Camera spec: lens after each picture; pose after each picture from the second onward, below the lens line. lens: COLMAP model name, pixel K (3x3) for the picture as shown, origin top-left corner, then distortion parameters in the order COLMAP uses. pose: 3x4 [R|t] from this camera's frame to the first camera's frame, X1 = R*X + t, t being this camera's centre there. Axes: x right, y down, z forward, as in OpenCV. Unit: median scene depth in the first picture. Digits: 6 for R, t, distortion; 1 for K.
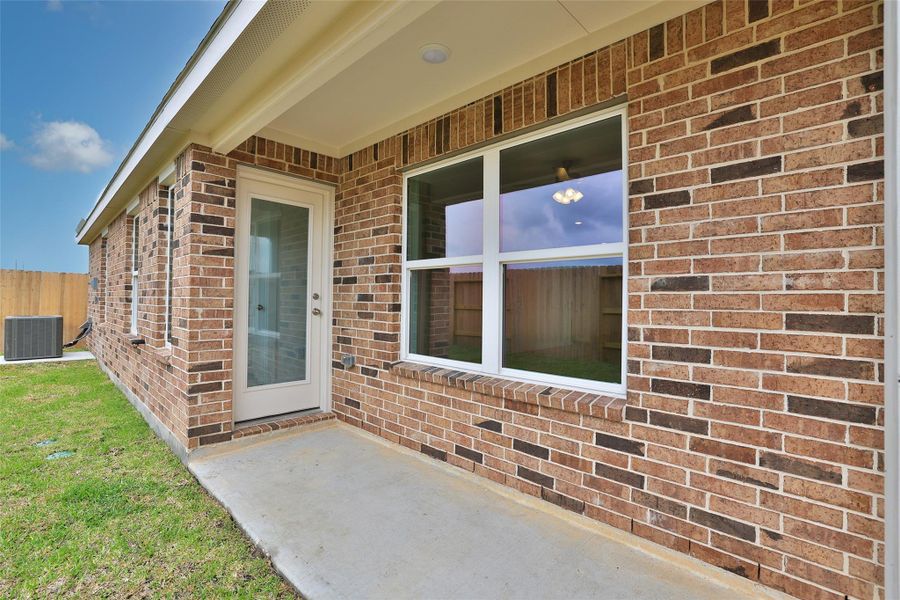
lens RADIAL K [[406.5, 0, 447.6], [0, 406.5, 297.4], [0, 0, 1]] dist [-0.020274, 0.000642]
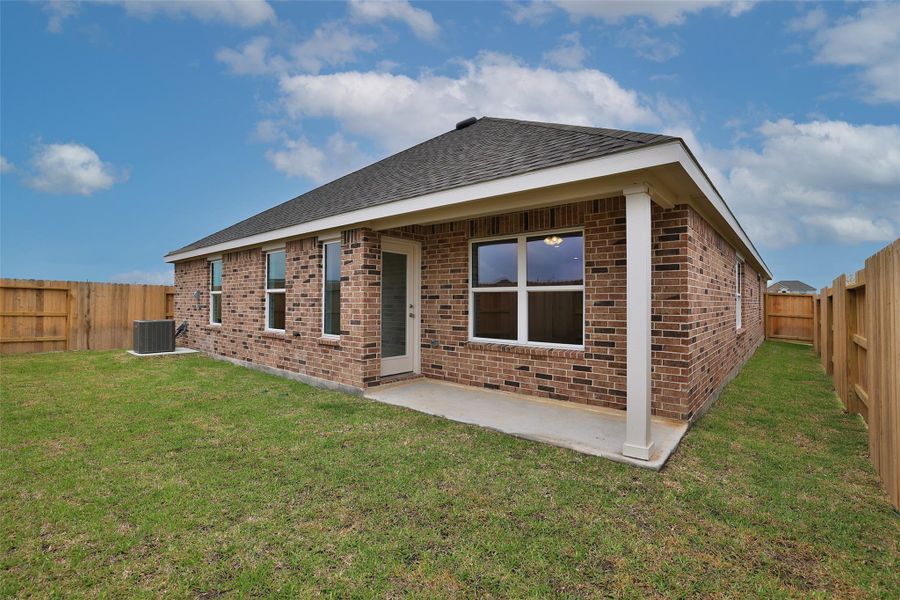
lens RADIAL K [[406.5, 0, 450.4], [0, 406.5, 298.8], [0, 0, 1]] dist [-0.020274, 0.000642]
pose [[0.997619, -0.007786, 0.068525, -0.358565], [0.007621, 0.999967, 0.002662, -0.047889], [-0.068543, -0.002134, 0.997646, -0.931619]]
